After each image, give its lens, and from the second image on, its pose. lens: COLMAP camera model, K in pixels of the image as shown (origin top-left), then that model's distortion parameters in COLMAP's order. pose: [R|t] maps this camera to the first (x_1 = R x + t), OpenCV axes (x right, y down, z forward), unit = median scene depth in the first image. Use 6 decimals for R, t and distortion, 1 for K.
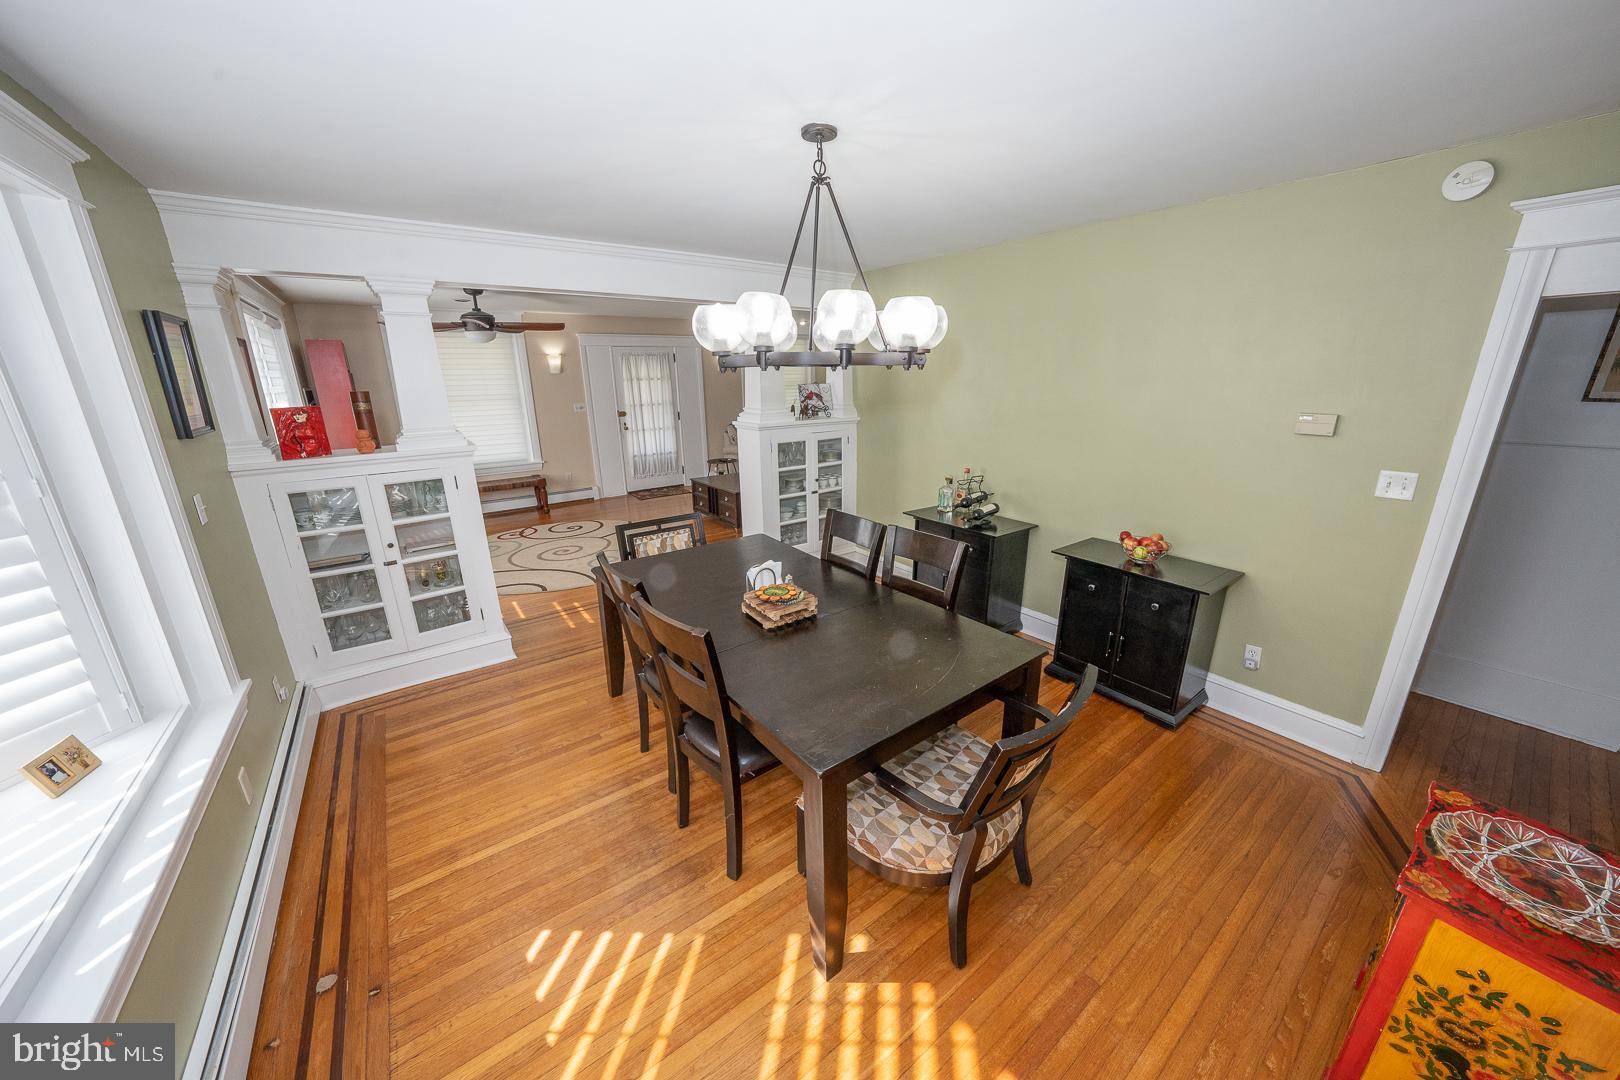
lens RADIAL K [[557.5, 0, 809.6], [0, 557.5, 541.2], [0, 0, 1]] dist [-0.022000, 0.004138]
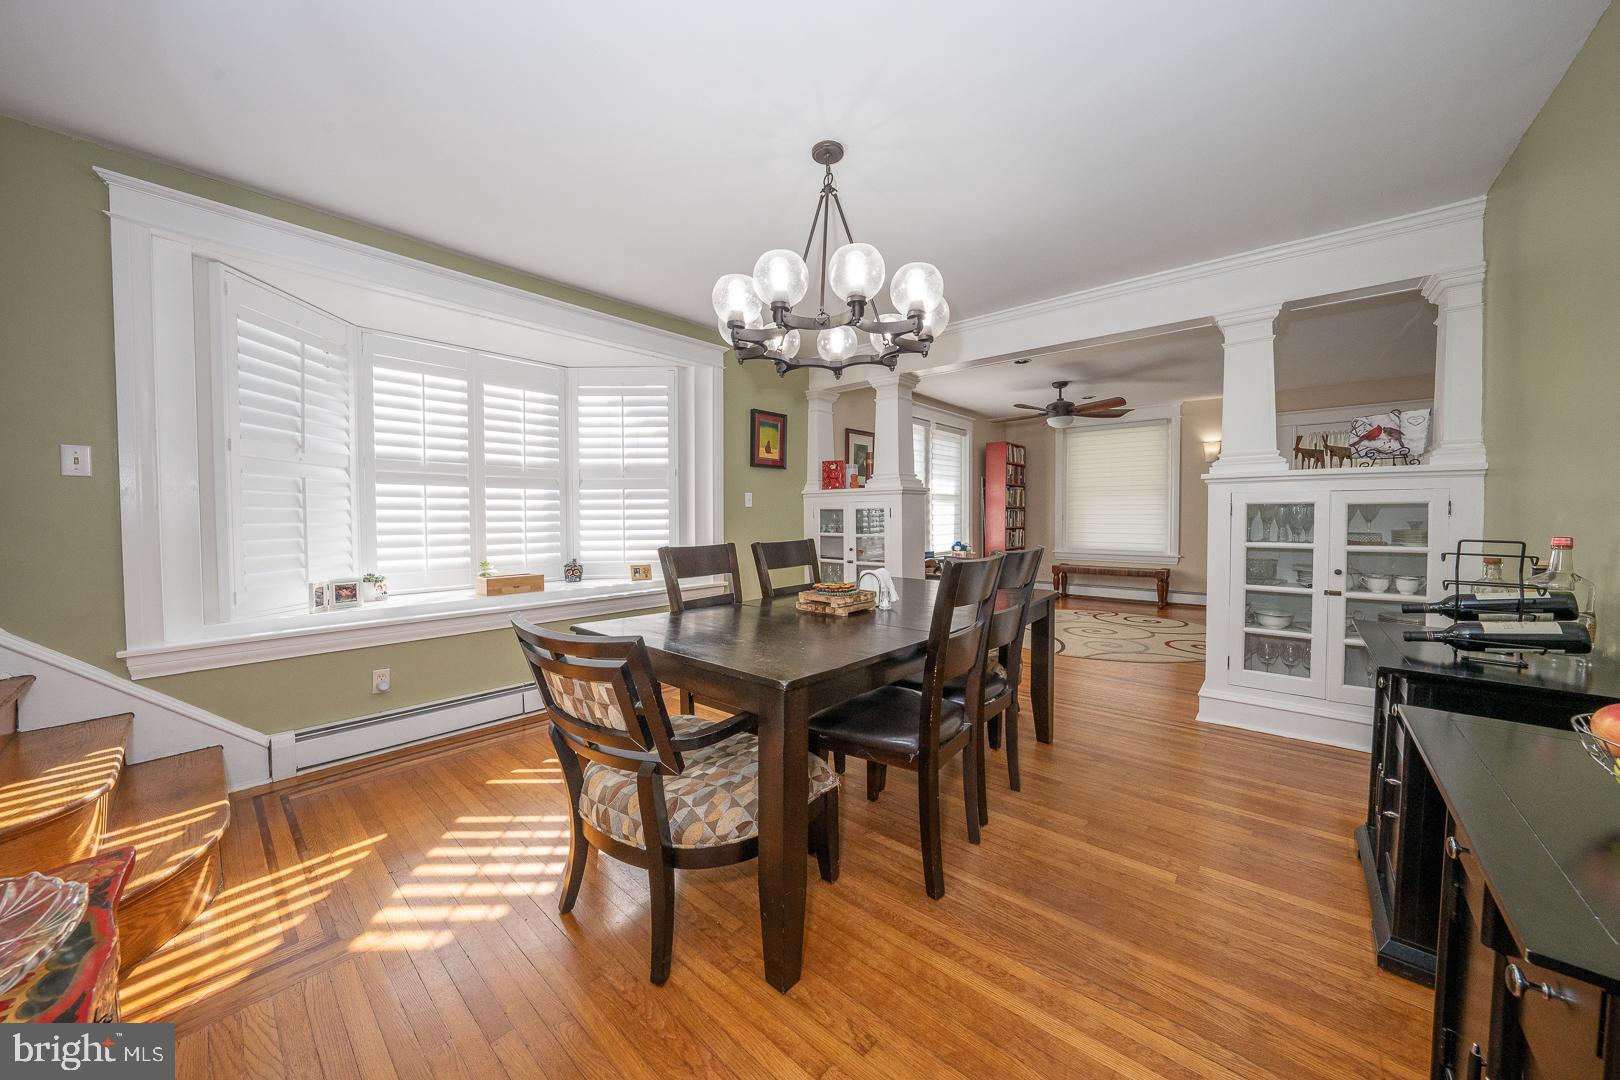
lens RADIAL K [[557.5, 0, 805.2], [0, 557.5, 534.0], [0, 0, 1]] dist [-0.022000, 0.004138]
pose [[0.205998, 0.045436, -0.977497, 0.453884], [-0.284070, 0.958681, -0.015304, 0.016889], [0.936413, 0.280830, 0.210394, 0.365148]]
